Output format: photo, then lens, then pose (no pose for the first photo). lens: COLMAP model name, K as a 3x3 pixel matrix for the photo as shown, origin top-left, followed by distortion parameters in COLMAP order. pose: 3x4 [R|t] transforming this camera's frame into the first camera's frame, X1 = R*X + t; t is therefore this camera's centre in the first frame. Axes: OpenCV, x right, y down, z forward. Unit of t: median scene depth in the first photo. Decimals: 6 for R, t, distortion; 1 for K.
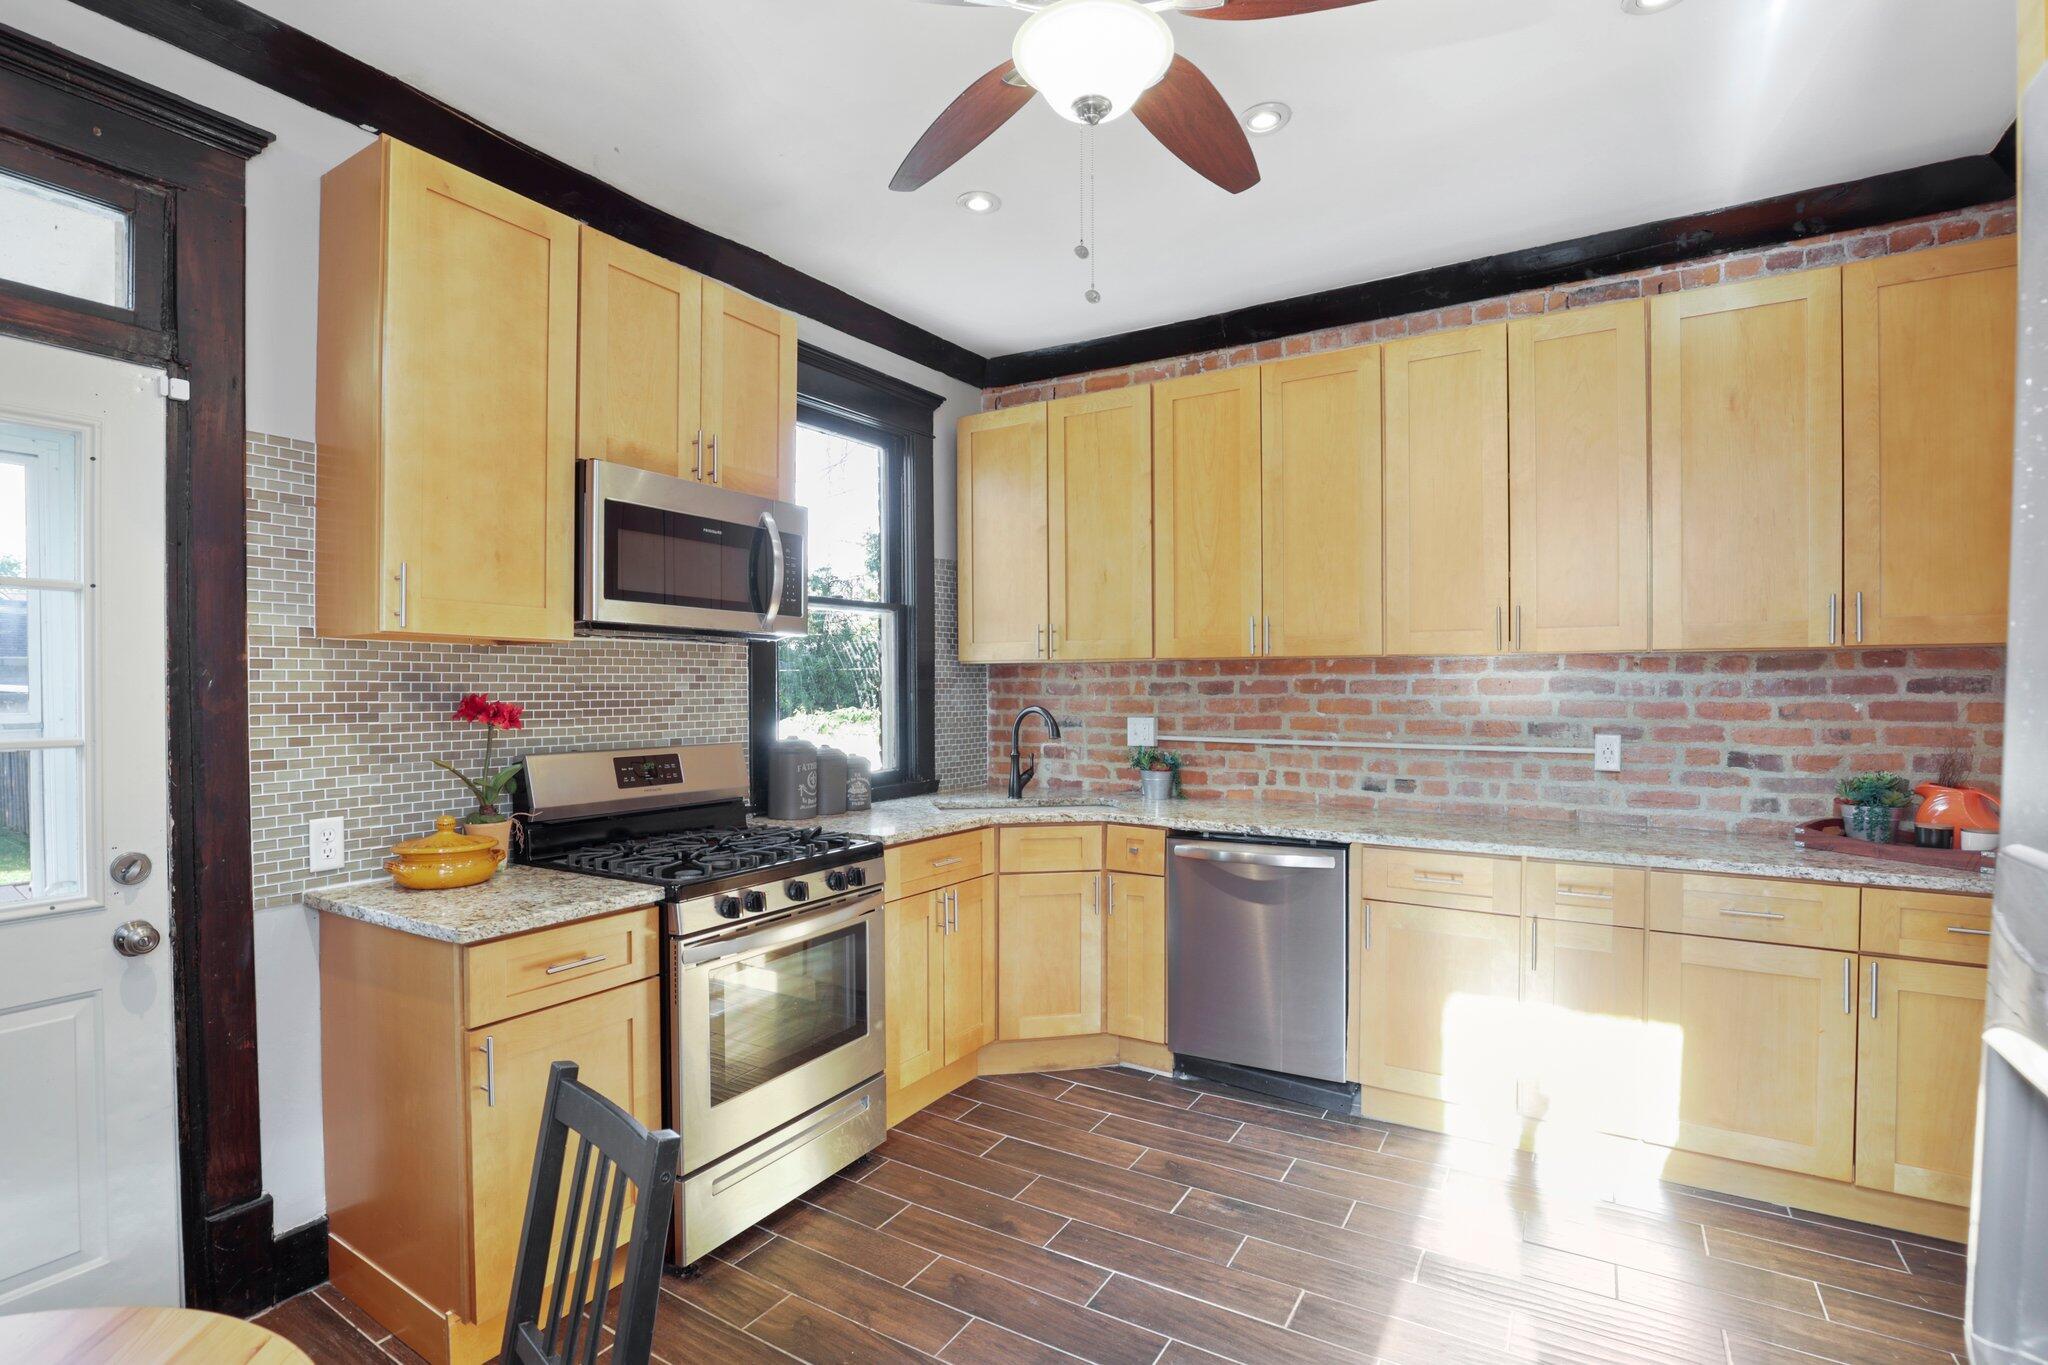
lens RADIAL K [[978.8, 0, 1024.0], [0, 978.8, 690.8], [0, 0, 1]] dist [-0.032585, 0.002852]
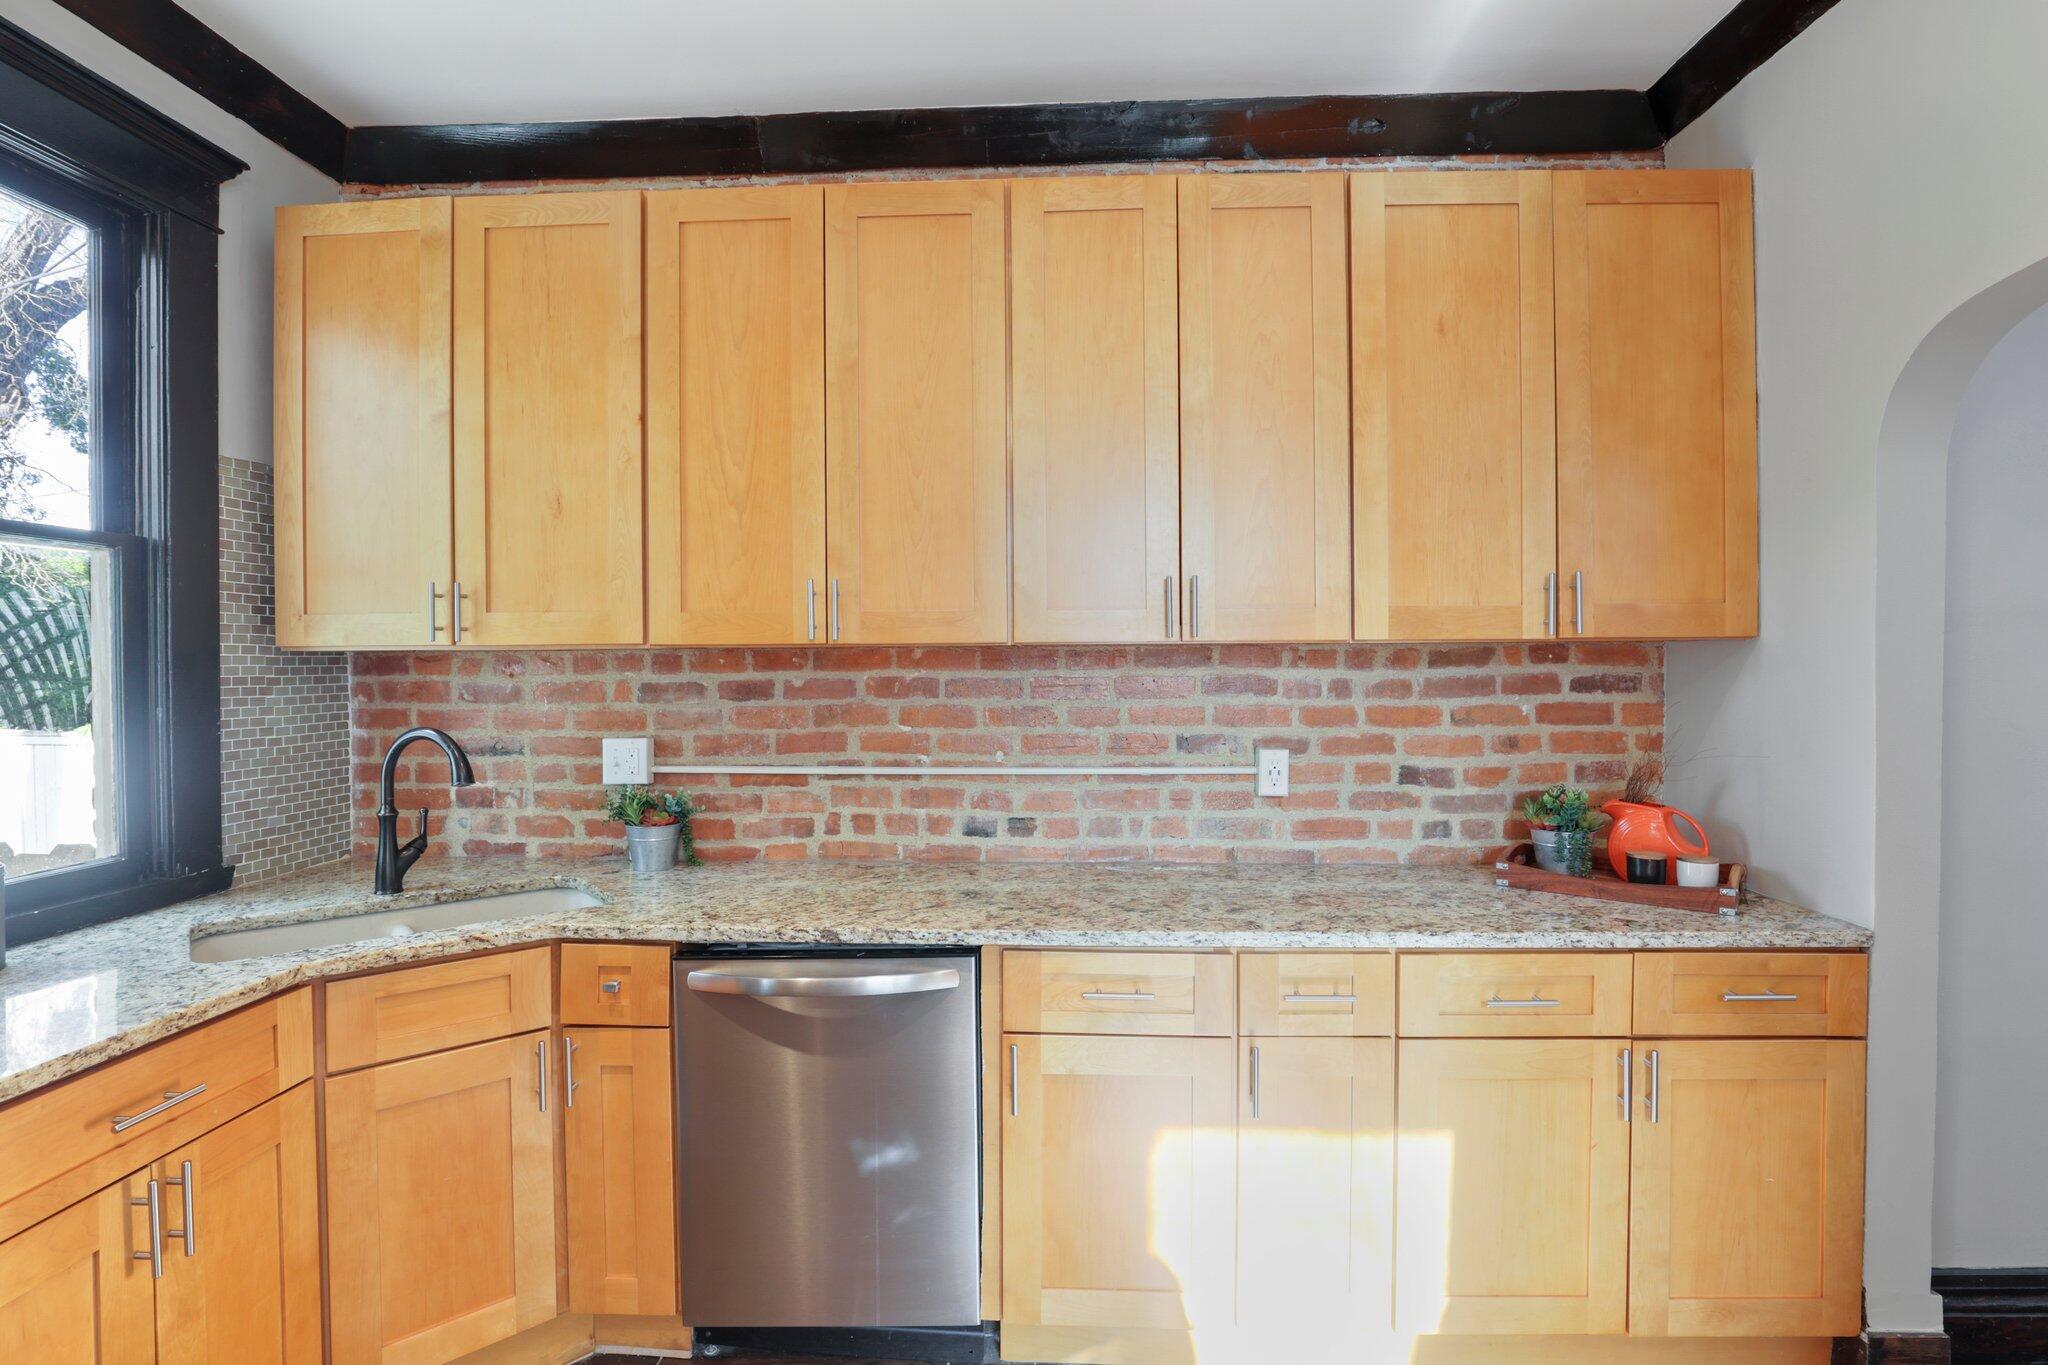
lens RADIAL K [[978.8, 0, 1022.7], [0, 978.8, 676.9], [0, 0, 1]] dist [-0.032585, 0.002852]
pose [[0.878075, -0.006718, 0.478476, 0.050230], [0.005684, 0.999977, 0.003608, -0.014583], [-0.478489, -0.000448, 0.878093, 0.369062]]
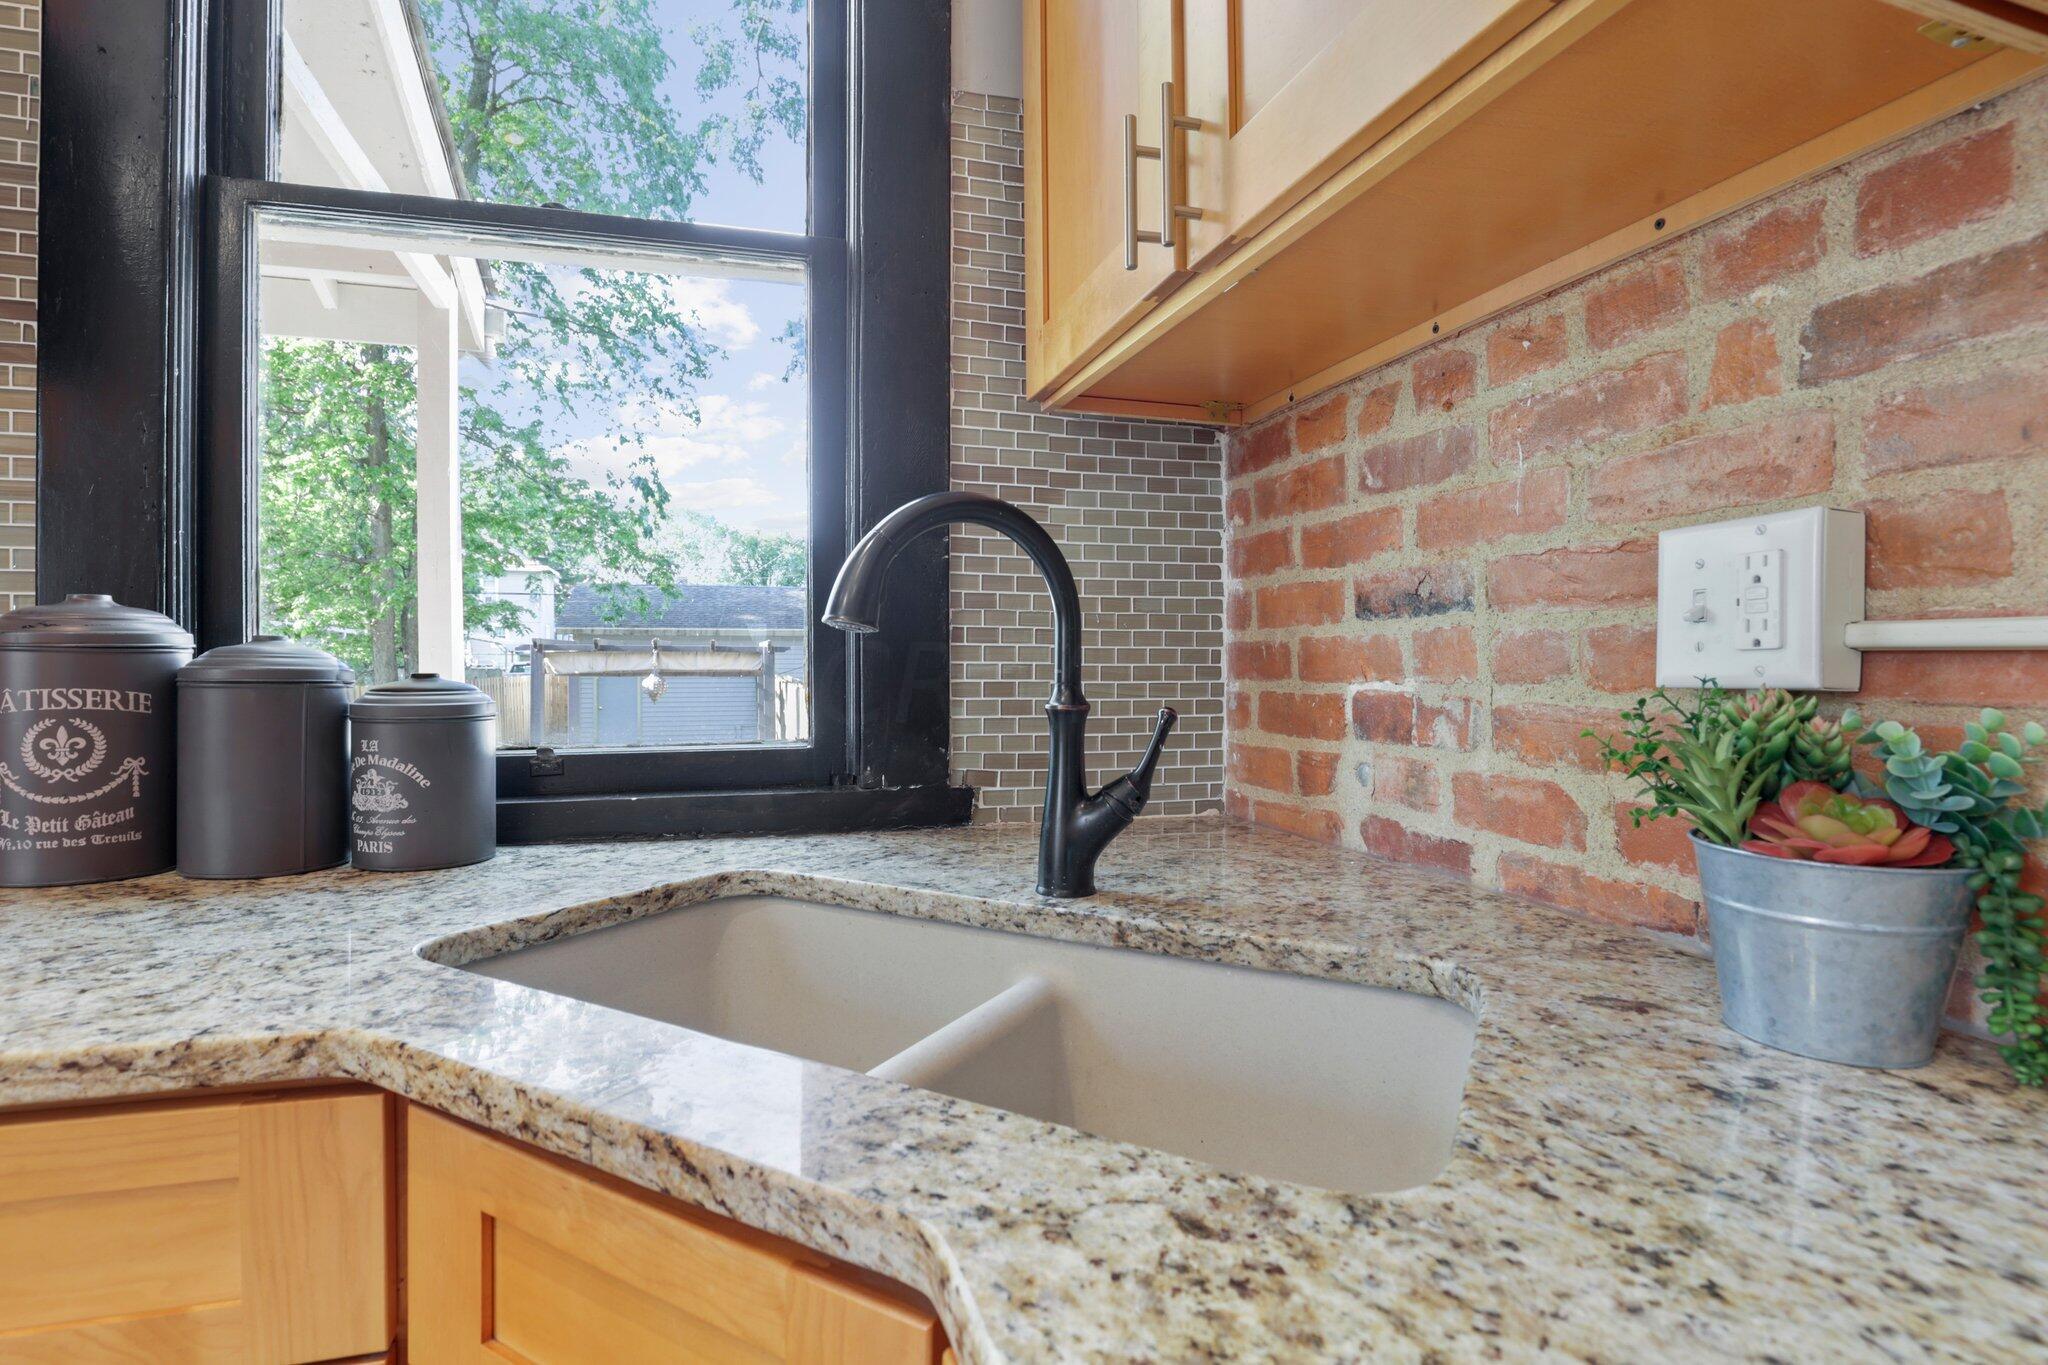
lens RADIAL K [[978.8, 0, 1015.5], [0, 978.8, 678.0], [0, 0, 1]] dist [-0.032585, 0.002852]
pose [[0.746629, 0.013500, -0.665104, 0.153355], [-0.010199, 0.999909, 0.008847, 0.060742], [0.665162, 0.000178, 0.746699, 0.884554]]
